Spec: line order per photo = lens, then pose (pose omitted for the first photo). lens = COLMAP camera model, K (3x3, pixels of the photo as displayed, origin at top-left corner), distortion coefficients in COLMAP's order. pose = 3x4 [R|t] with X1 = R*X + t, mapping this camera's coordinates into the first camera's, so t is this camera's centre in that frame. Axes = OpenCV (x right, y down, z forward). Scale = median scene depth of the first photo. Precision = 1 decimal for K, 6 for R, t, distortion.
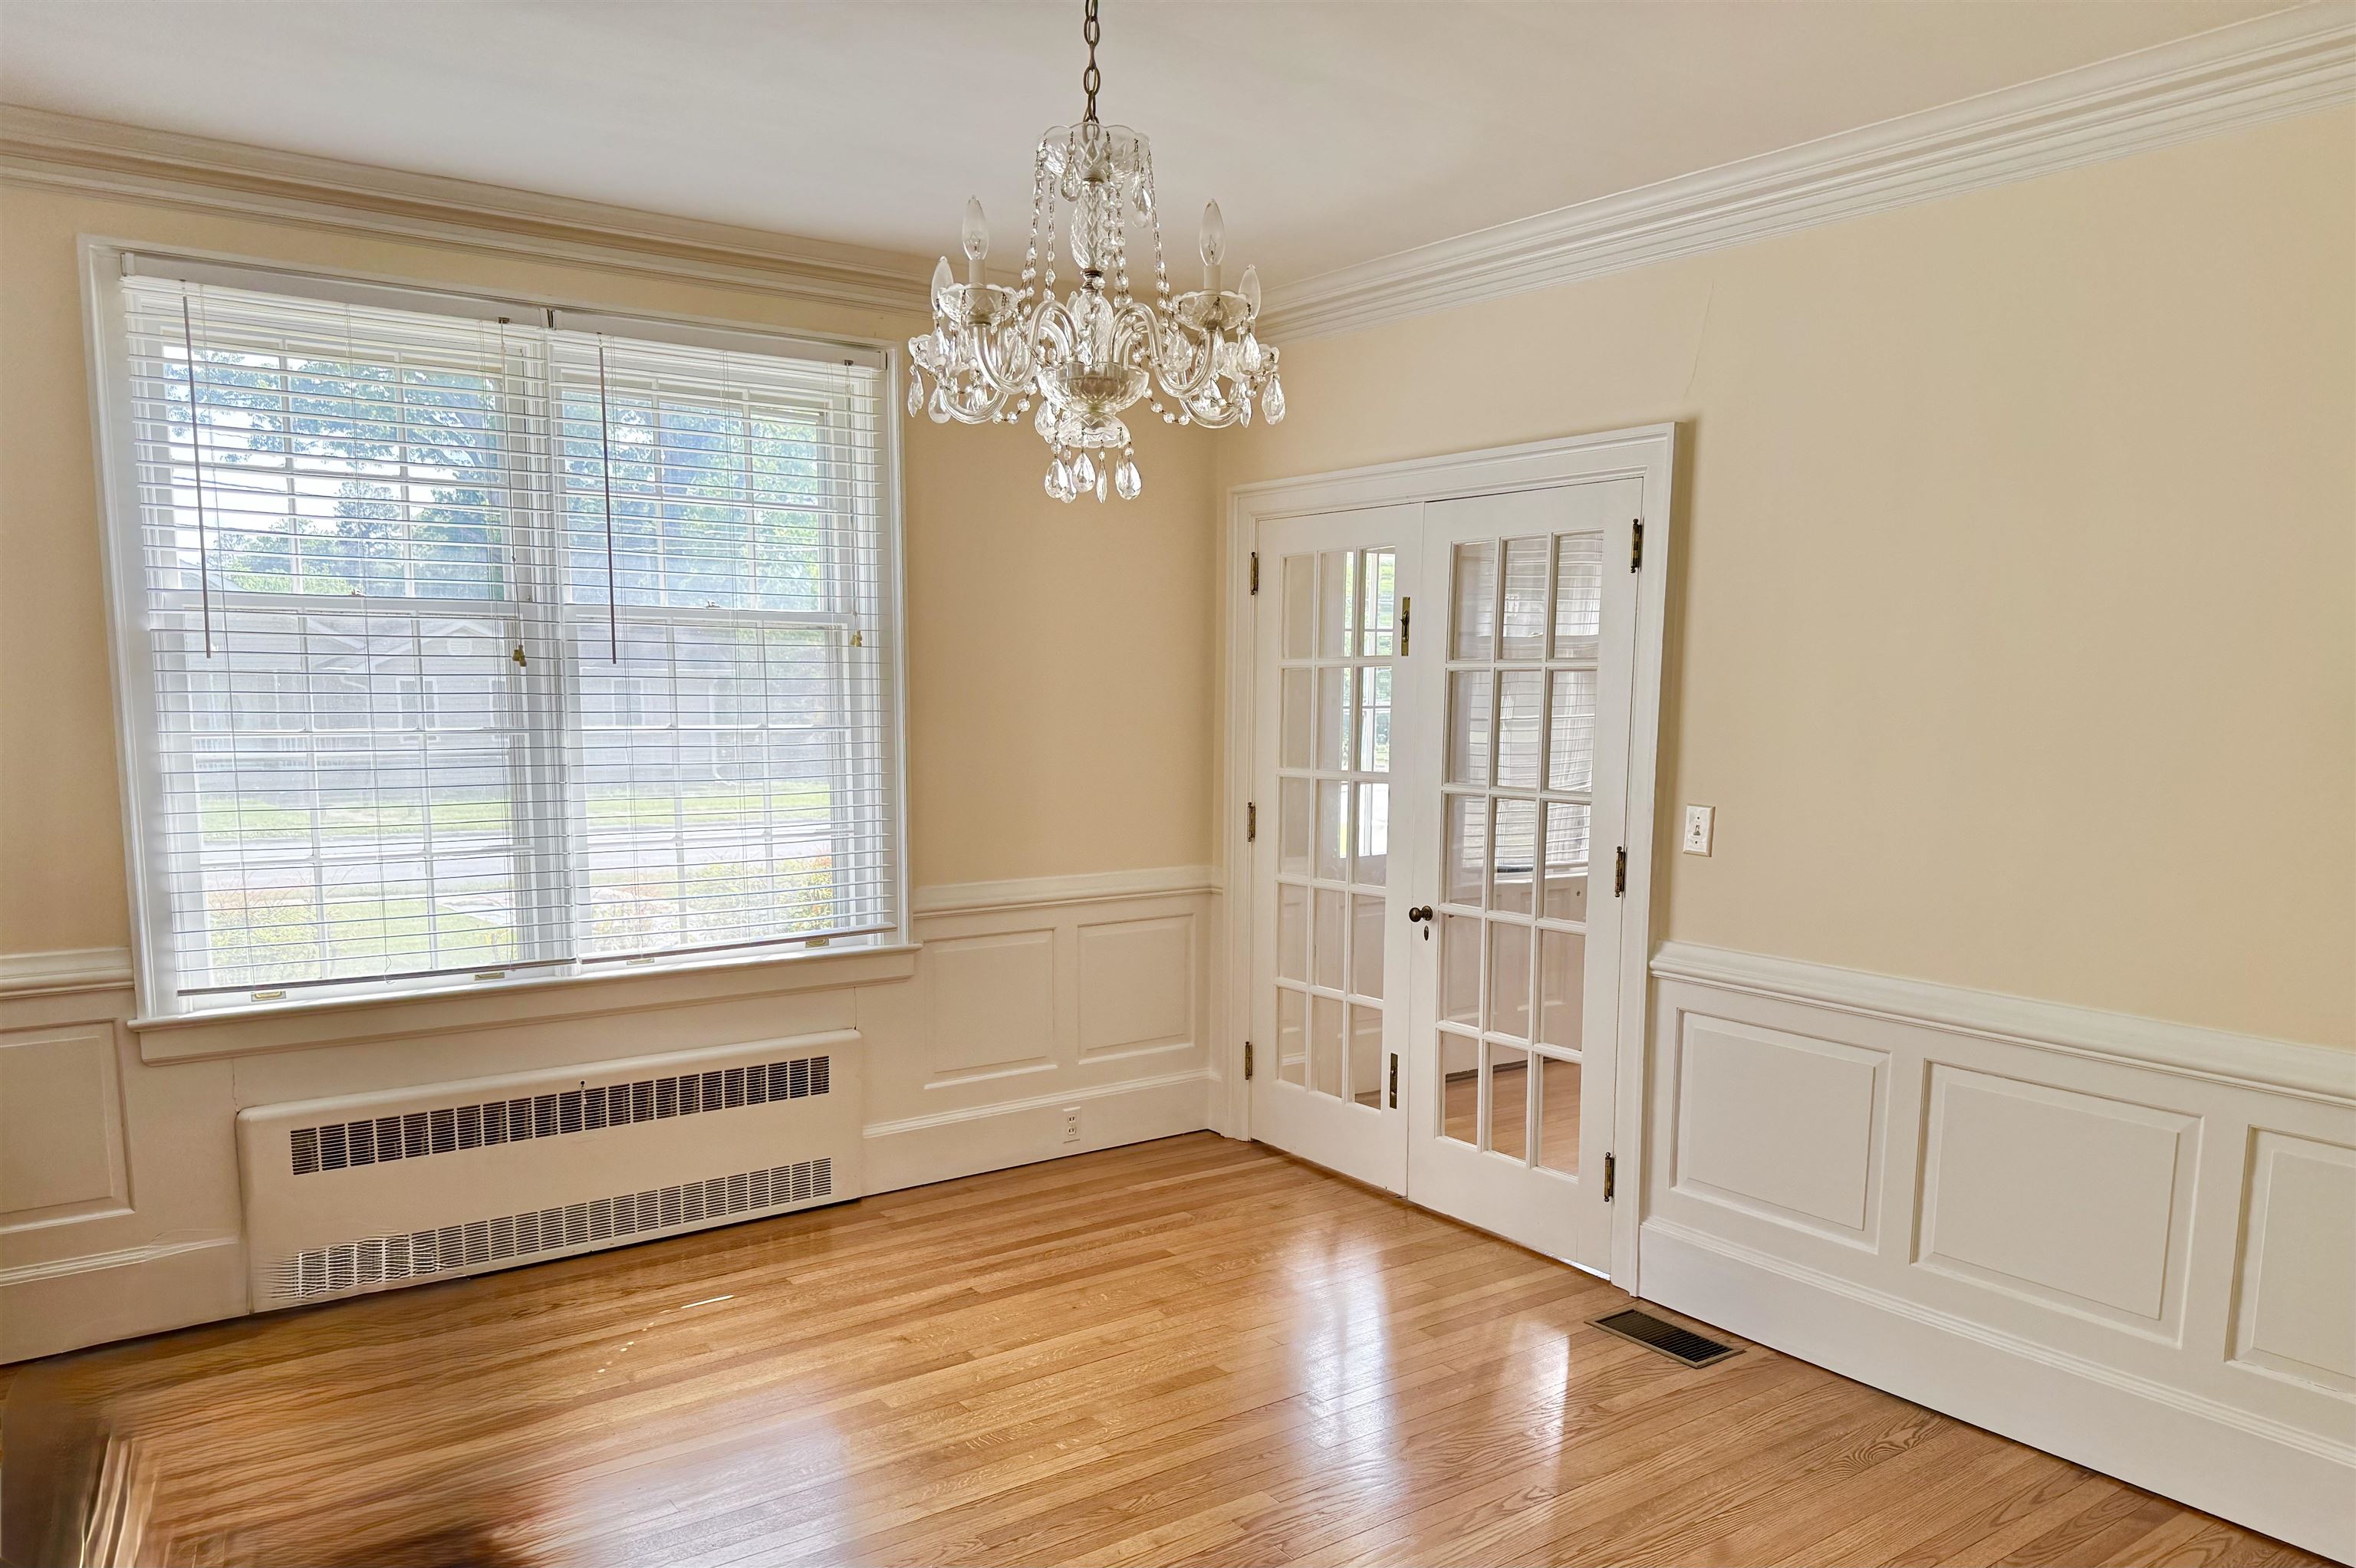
lens RADIAL K [[1630.6, 0, 1177.9], [0, 1630.6, 910.4], [0, 0, 1]] dist [-0.001781, -0.001118]
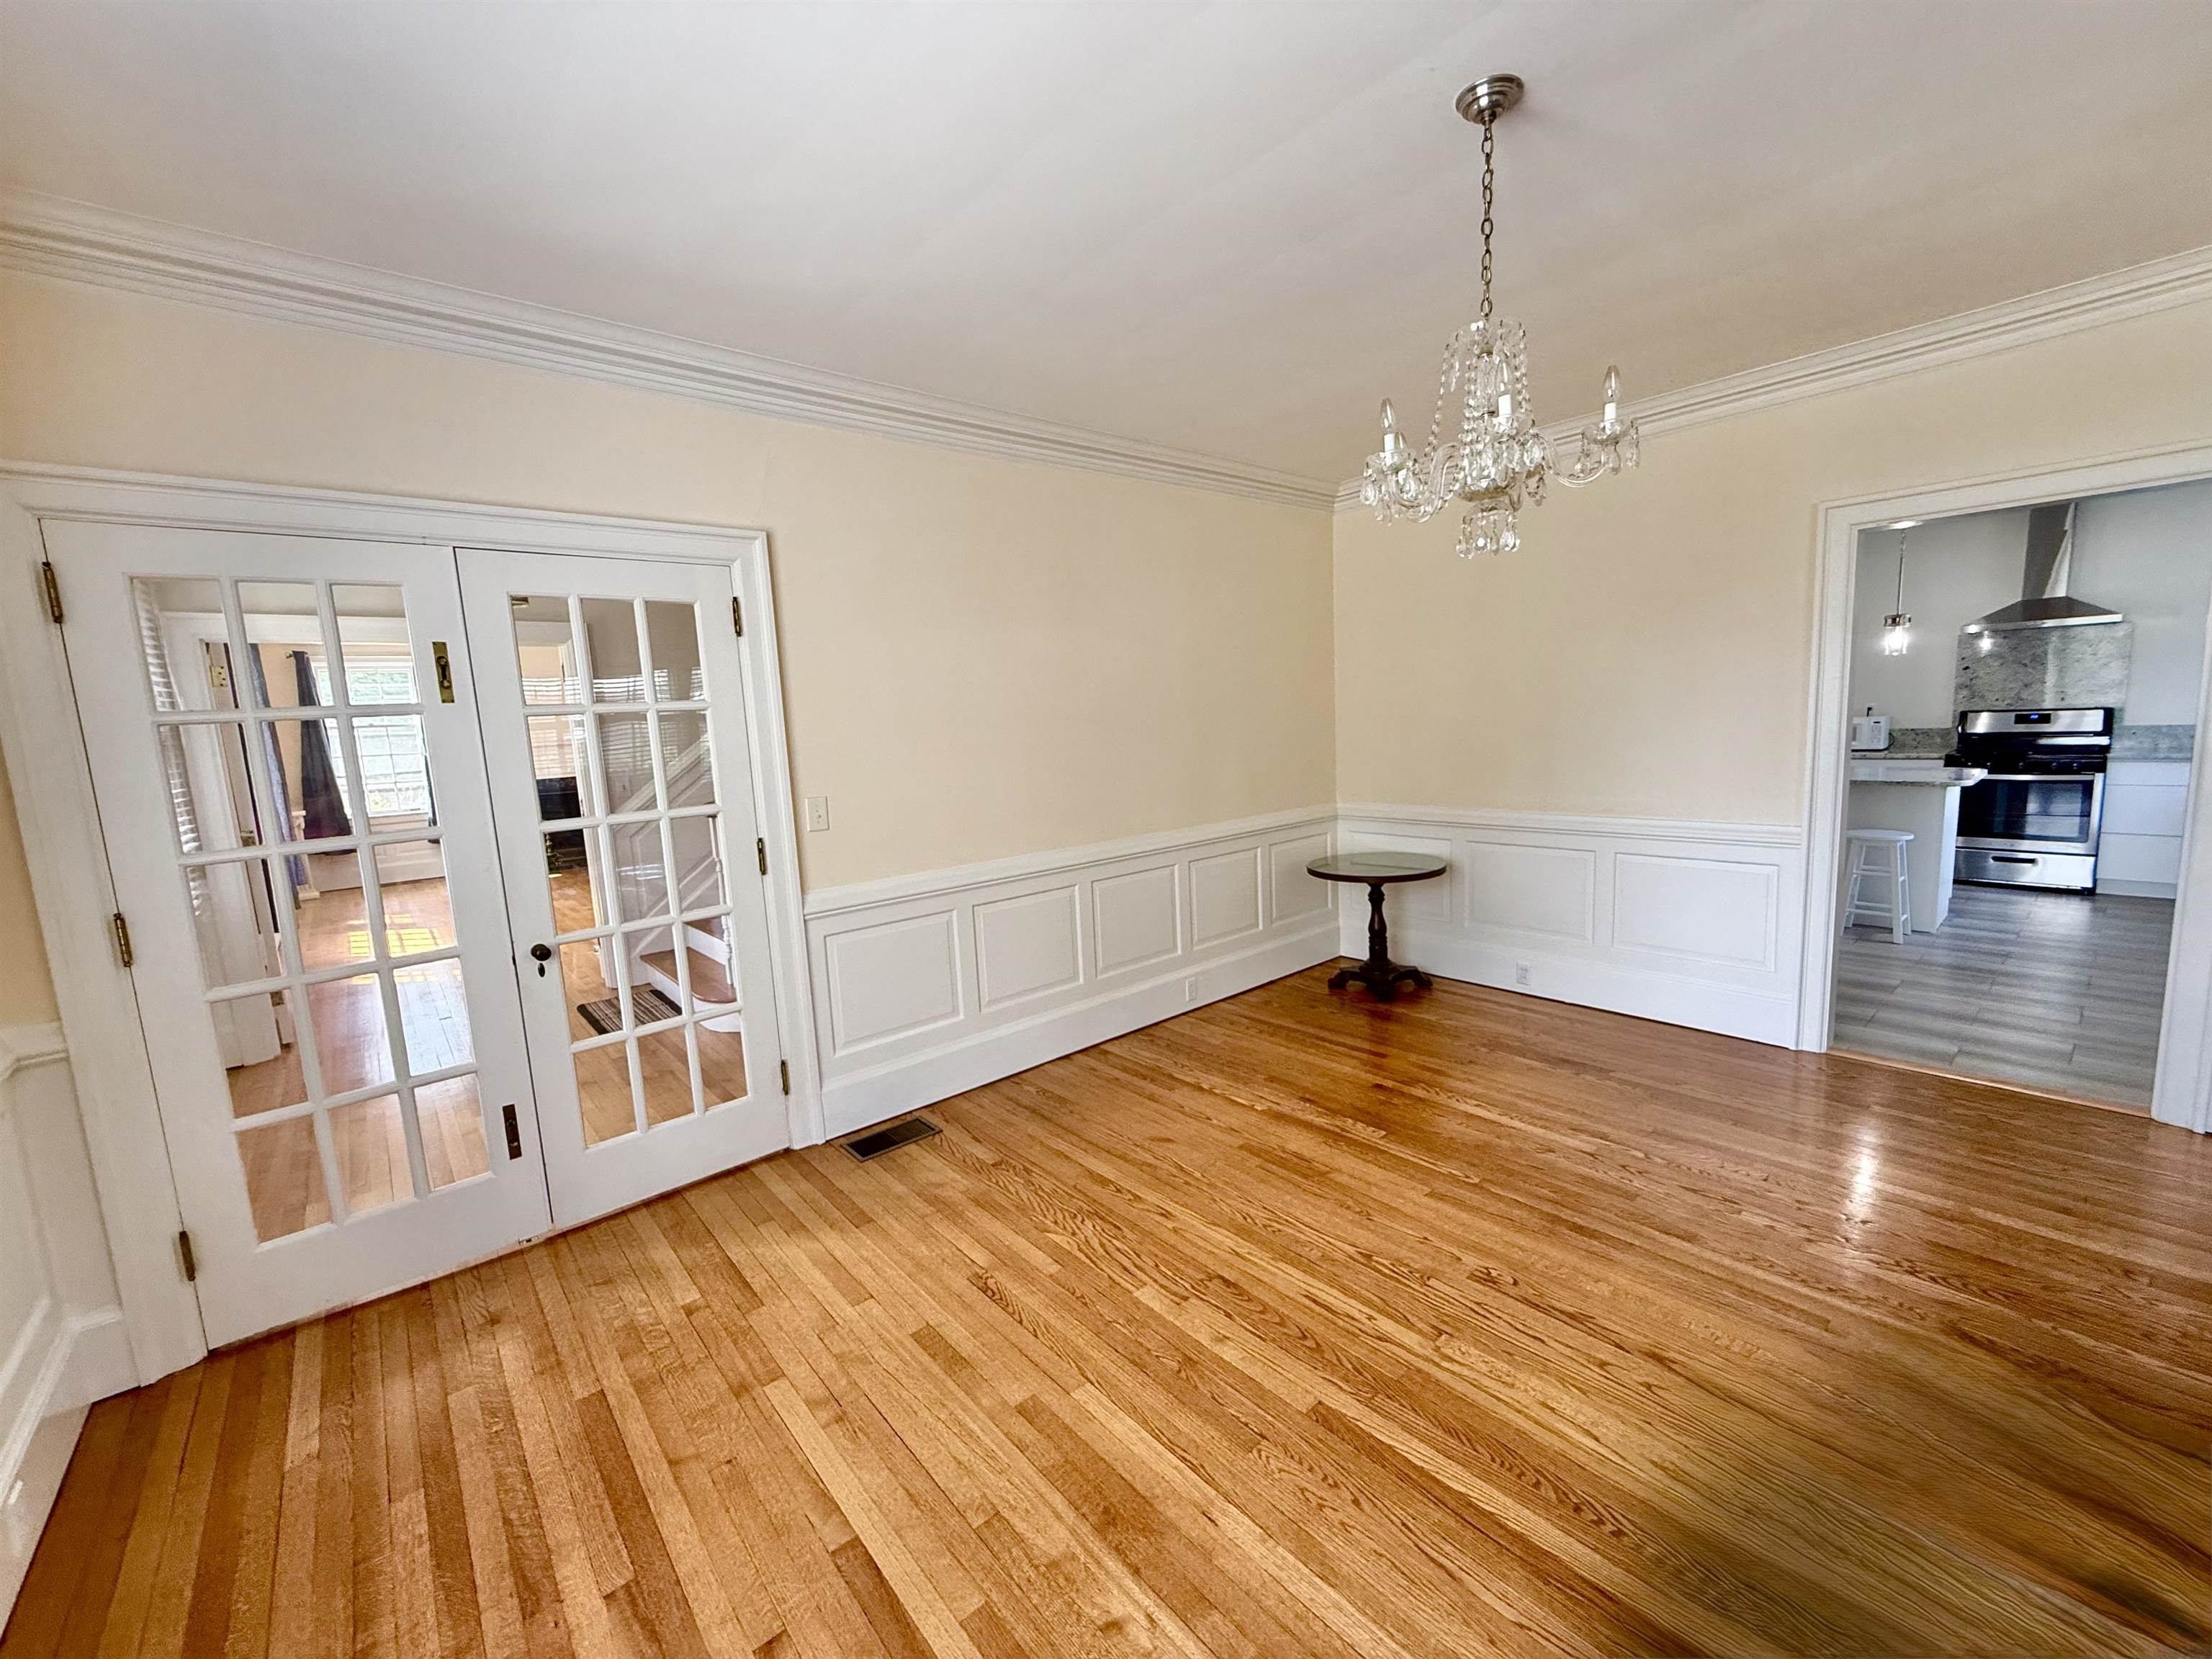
lens RADIAL K [[884.5, 0, 1099.5], [0, 884.5, 832.0], [0, 0, 1]] dist [-0.000303, -0.000012]
pose [[-0.085509, -0.135833, 0.987035, -0.457824], [0.187154, 0.970839, 0.149817, -0.097169], [-0.978602, 0.197538, -0.057594, 0.732993]]
